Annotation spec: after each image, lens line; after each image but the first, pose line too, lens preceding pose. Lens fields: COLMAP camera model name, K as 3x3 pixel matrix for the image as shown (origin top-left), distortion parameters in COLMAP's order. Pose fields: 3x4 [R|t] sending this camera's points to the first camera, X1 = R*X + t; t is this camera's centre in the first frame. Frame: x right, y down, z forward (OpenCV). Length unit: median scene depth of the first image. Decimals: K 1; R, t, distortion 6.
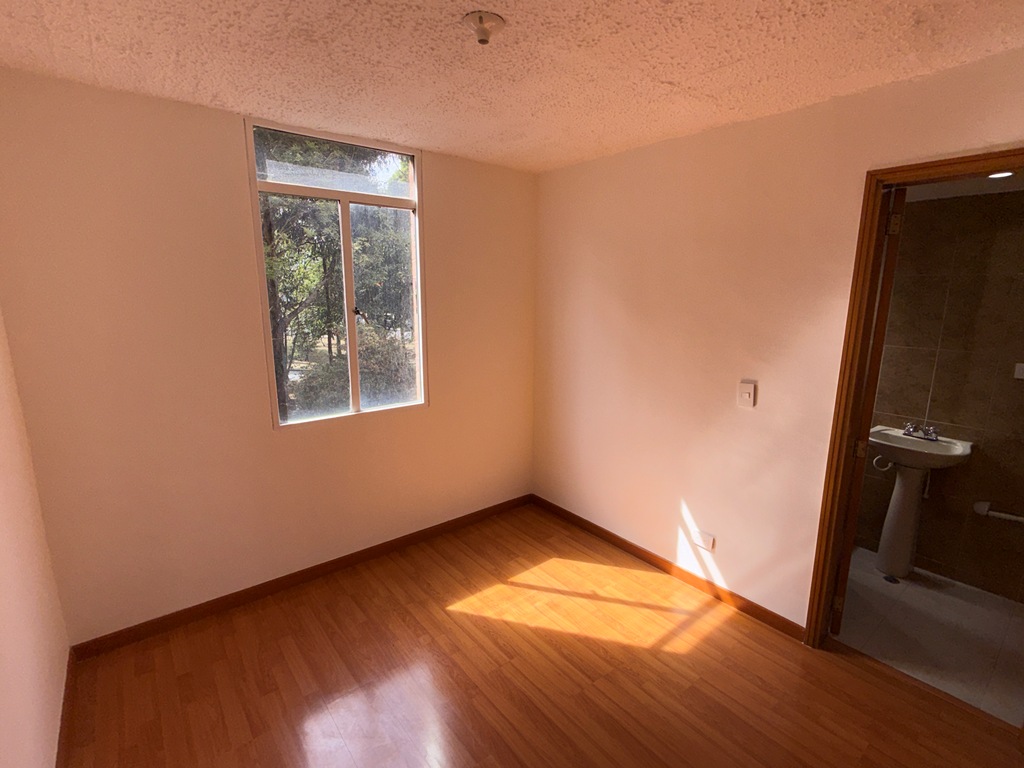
lens RADIAL K [[488.6, 0, 512.8], [0, 488.6, 386.6], [0, 0, 1]] dist [0.001108, -0.001092]
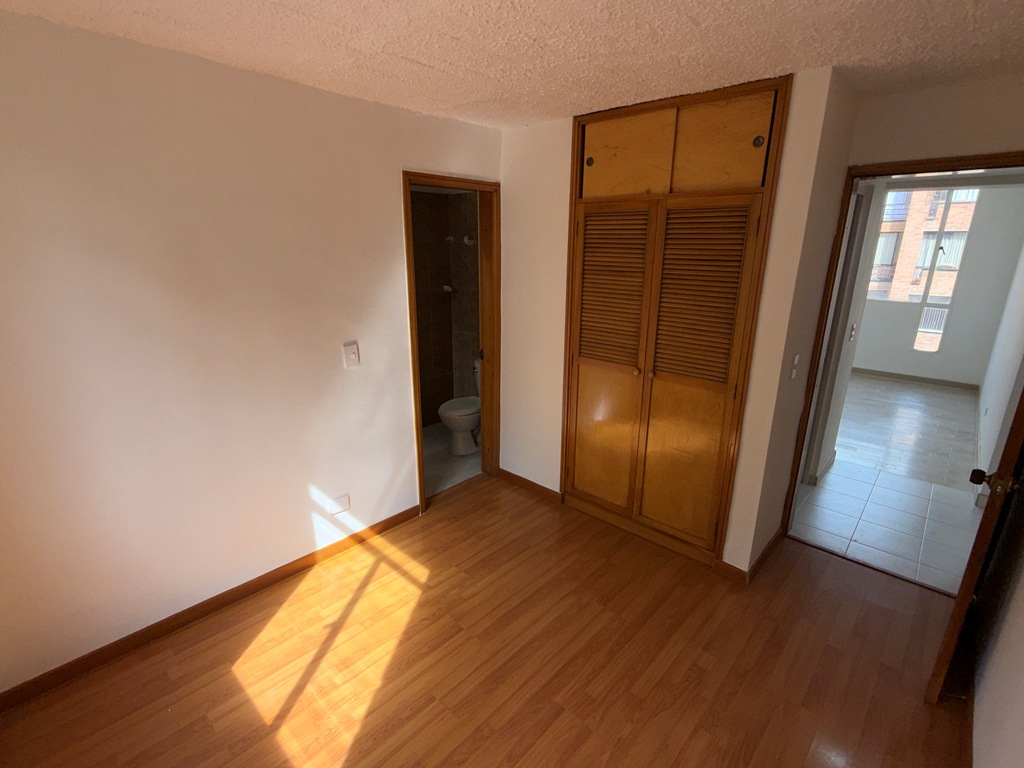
lens RADIAL K [[488.6, 0, 517.0], [0, 488.6, 385.9], [0, 0, 1]] dist [0.001108, -0.001092]
pose [[-0.151333, -0.283443, 0.946973, -0.609273], [0.181201, 0.933819, 0.308463, -0.181949], [-0.971733, 0.218273, -0.089957, 0.716143]]
